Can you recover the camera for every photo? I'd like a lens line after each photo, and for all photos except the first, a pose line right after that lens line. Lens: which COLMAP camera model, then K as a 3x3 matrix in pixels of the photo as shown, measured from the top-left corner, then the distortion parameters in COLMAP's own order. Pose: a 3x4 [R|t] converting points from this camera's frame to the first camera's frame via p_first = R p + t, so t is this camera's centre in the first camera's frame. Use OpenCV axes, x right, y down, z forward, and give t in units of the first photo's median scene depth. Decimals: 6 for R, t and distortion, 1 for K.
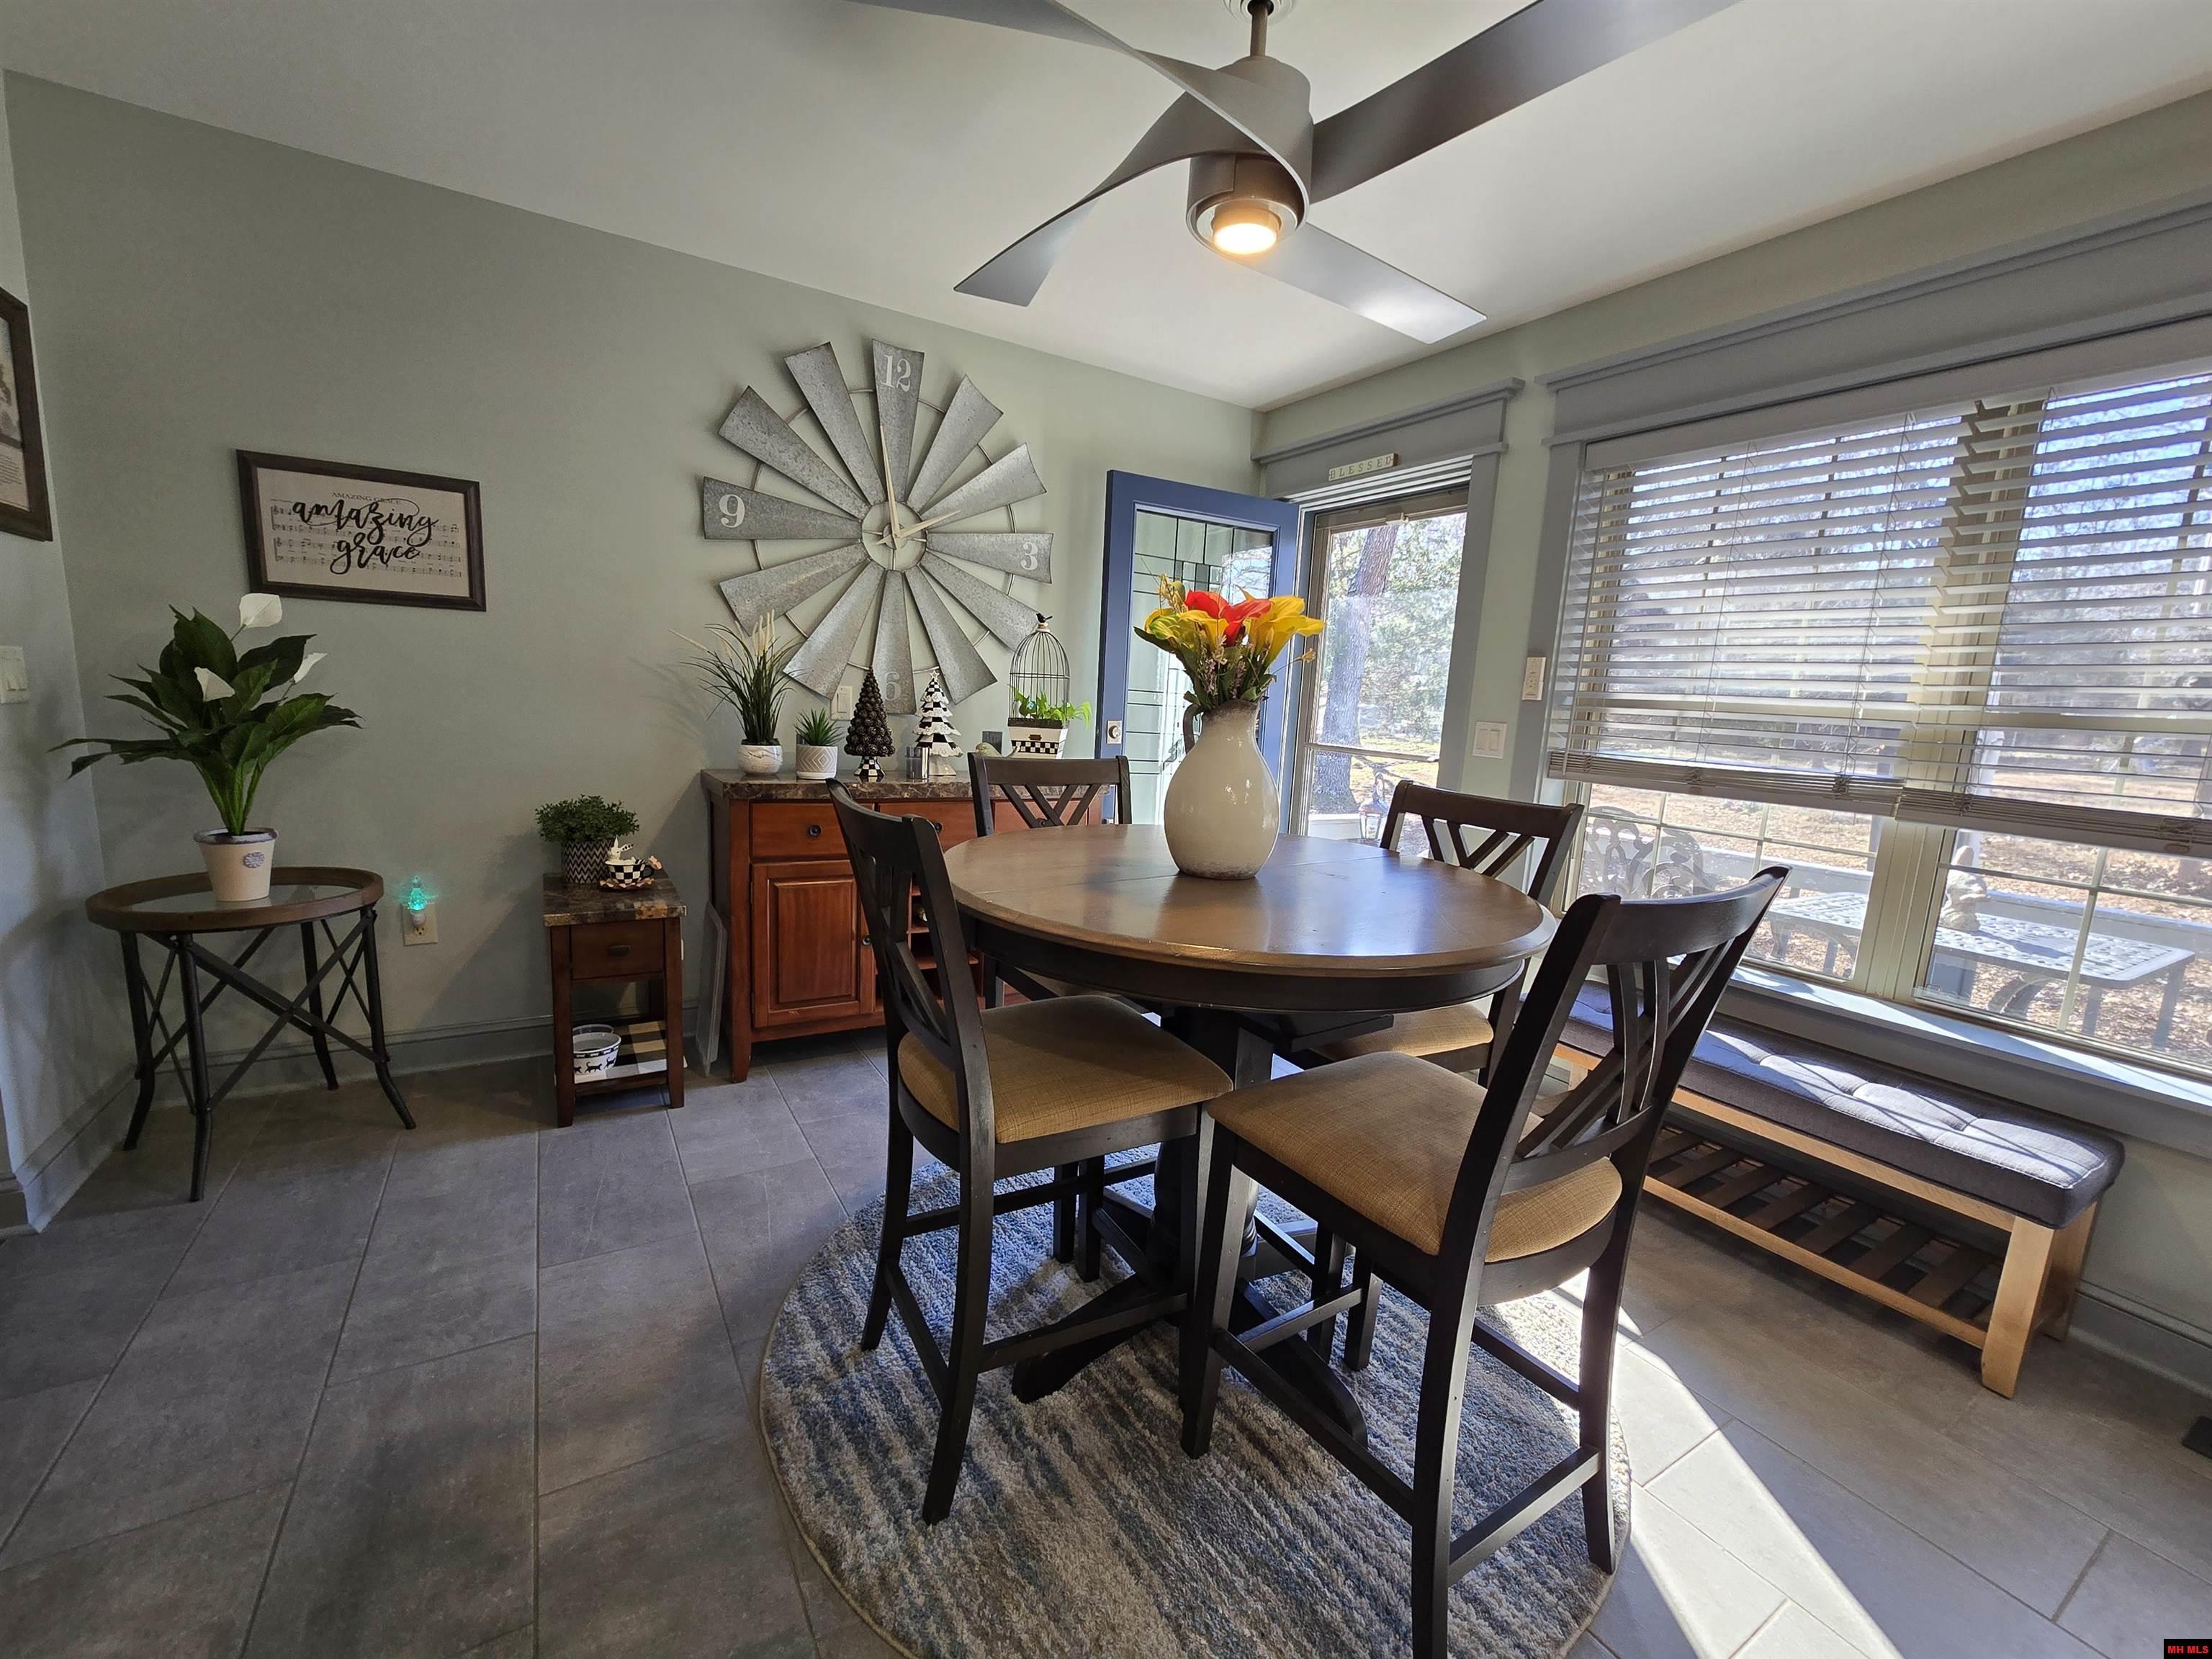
lens RADIAL K [[909.1, 0, 1104.0], [0, 909.1, 844.0], [0, 0, 1]] dist [-0.008446, -0.000024]
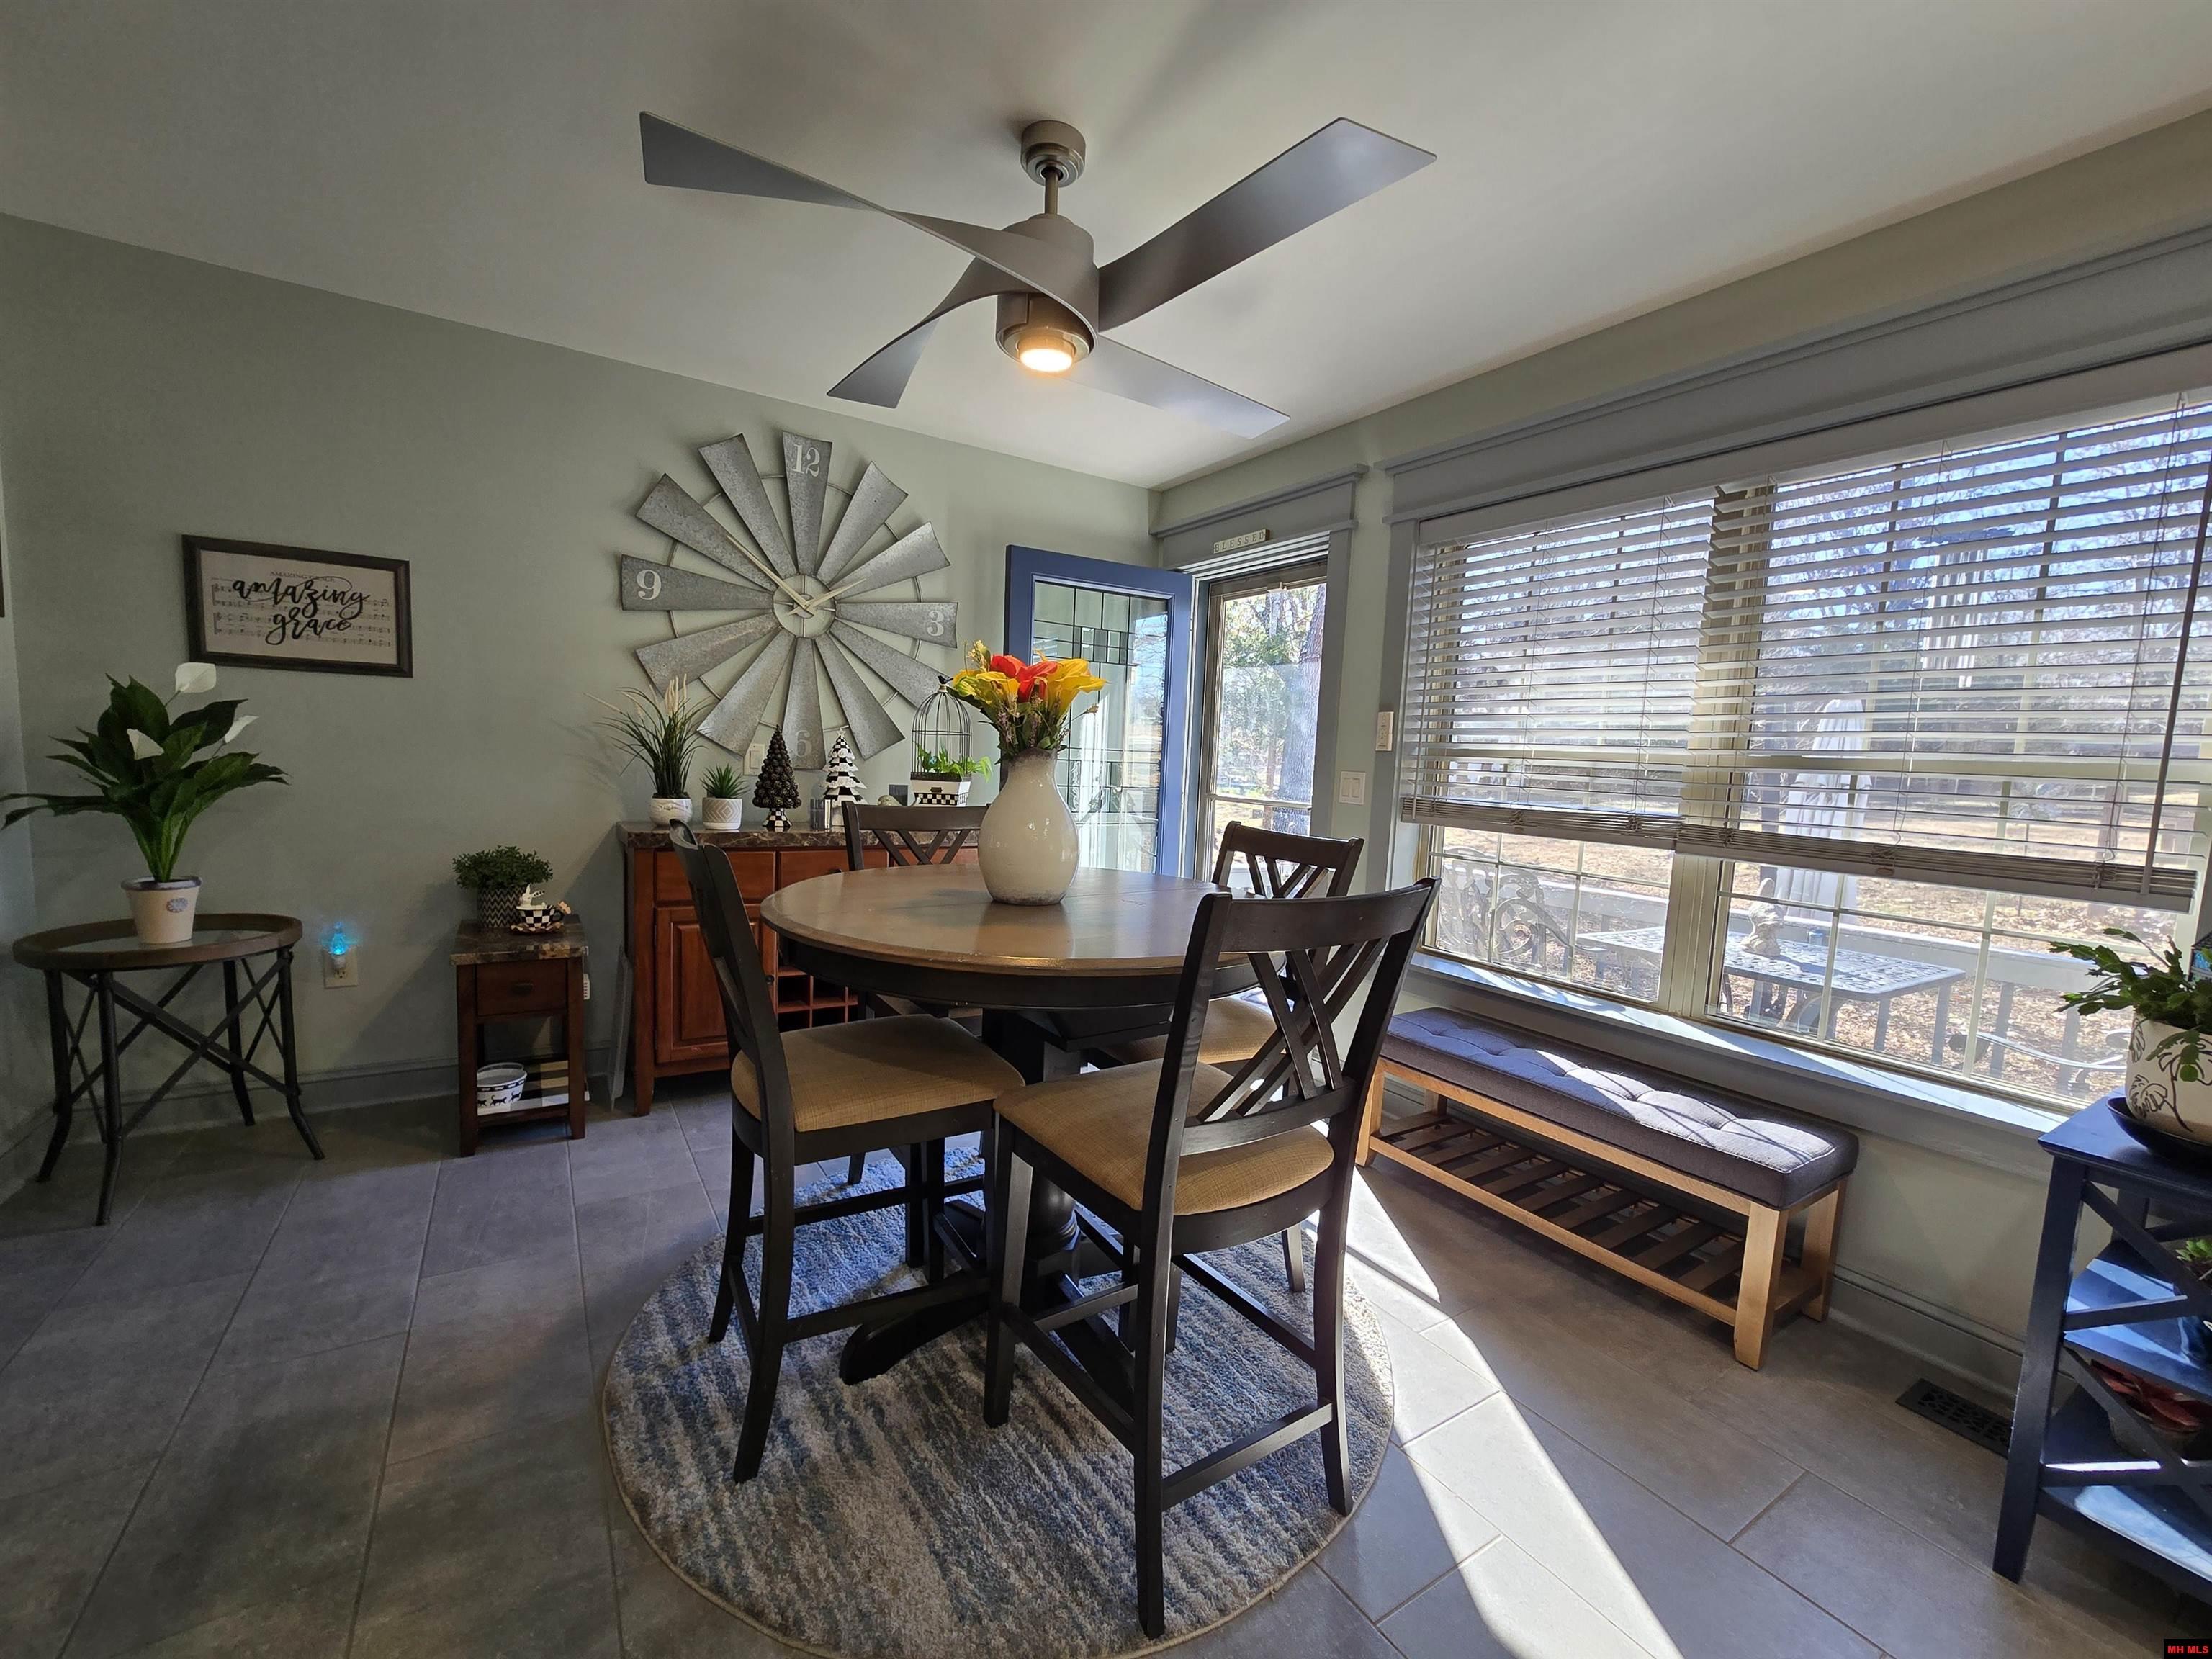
lens RADIAL K [[910.6, 0, 1103.2], [0, 910.6, 847.0], [0, 0, 1]] dist [-0.014783, 0.004278]
pose [[0.999799, -0.010196, 0.017272, 0.150741], [0.011249, 0.998013, -0.061997, 0.027497], [-0.016606, 0.062178, 0.997927, -0.102013]]
